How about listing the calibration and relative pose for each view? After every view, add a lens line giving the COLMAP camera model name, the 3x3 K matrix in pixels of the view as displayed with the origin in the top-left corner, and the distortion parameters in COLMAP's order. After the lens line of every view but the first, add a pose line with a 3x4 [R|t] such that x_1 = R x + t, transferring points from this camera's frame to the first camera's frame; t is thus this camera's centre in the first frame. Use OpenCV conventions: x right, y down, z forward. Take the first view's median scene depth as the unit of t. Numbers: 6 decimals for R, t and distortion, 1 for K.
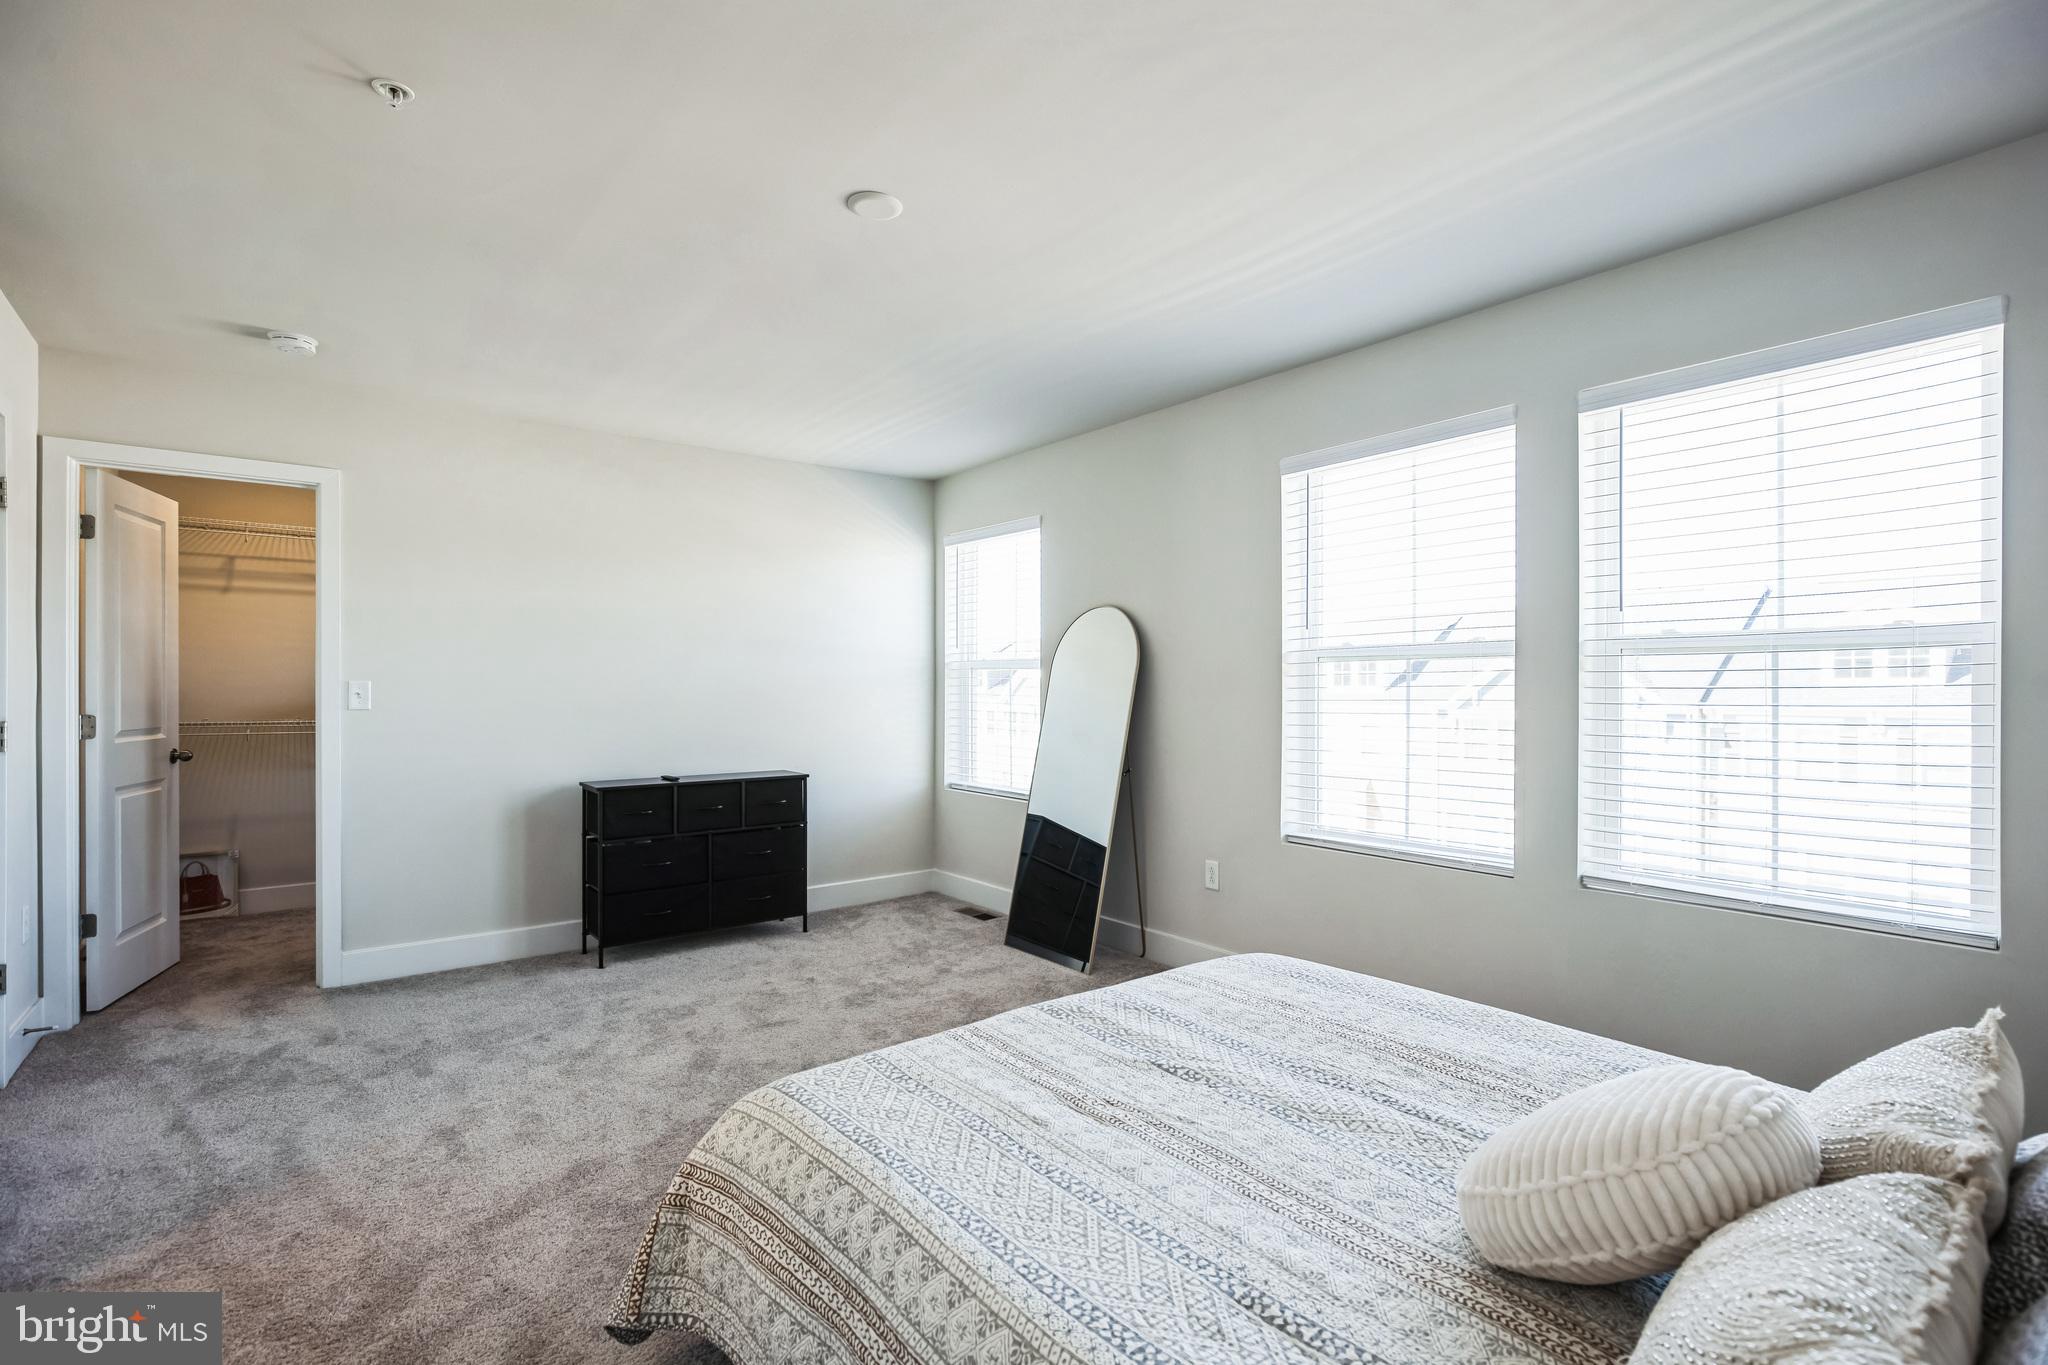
lens RADIAL K [[940.0, 0, 1018.9], [0, 940.0, 695.3], [0, 0, 1]] dist [-0.010395, 0.000060]
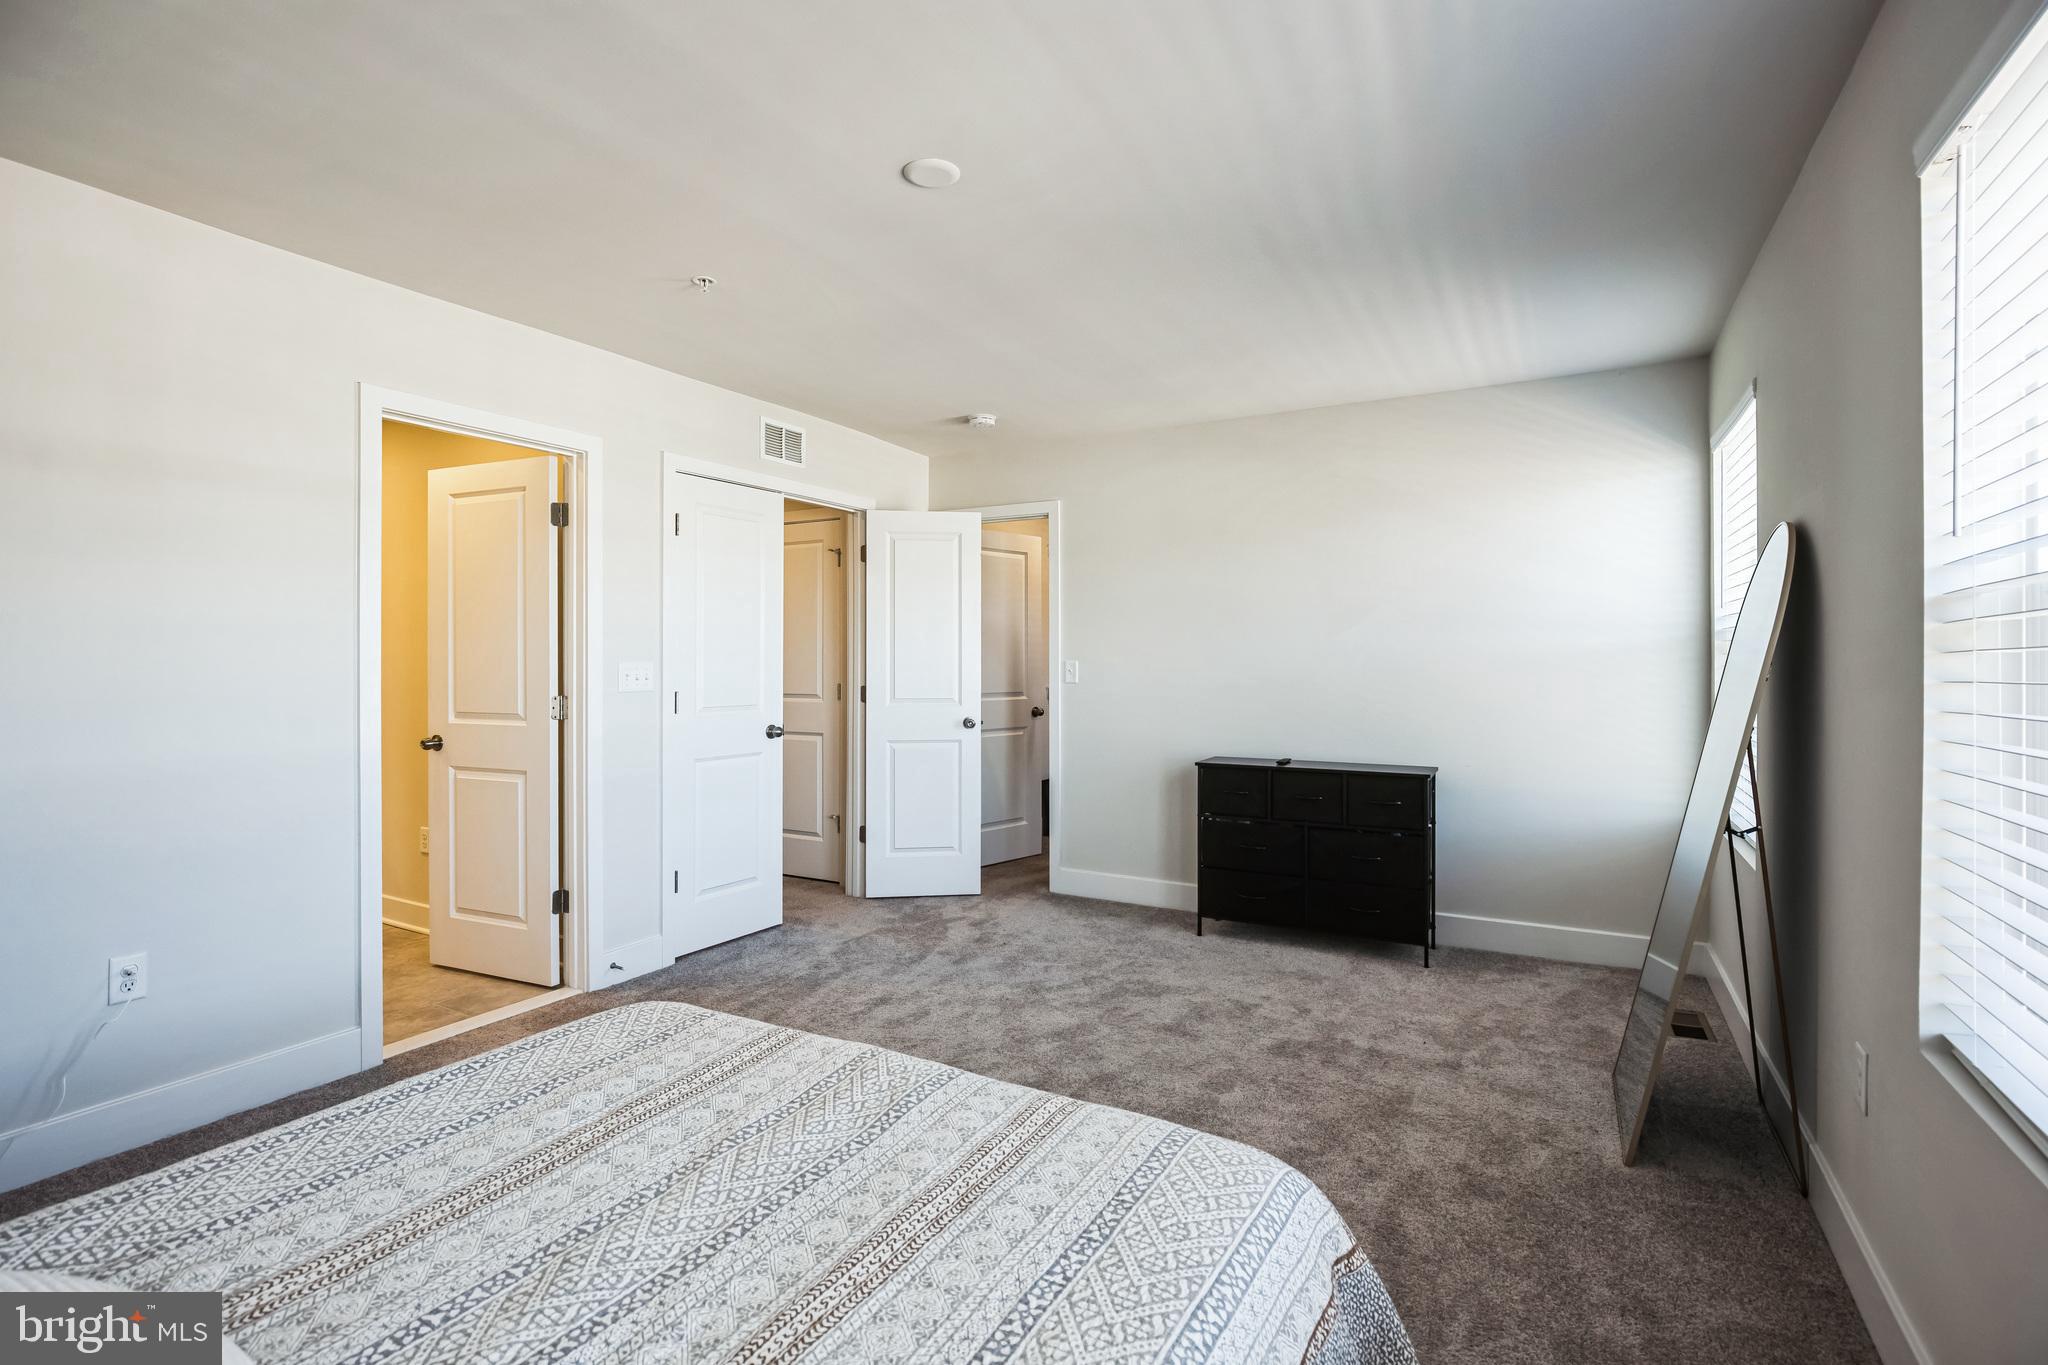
lens RADIAL K [[940.0, 0, 1016.0], [0, 940.0, 662.6], [0, 0, 1]] dist [-0.010395, 0.000060]
pose [[0.388188, 0.001845, -0.921578, 0.473554], [-0.006282, 0.999980, -0.000644, -0.011807], [0.921559, 0.006039, 0.388192, 0.436263]]
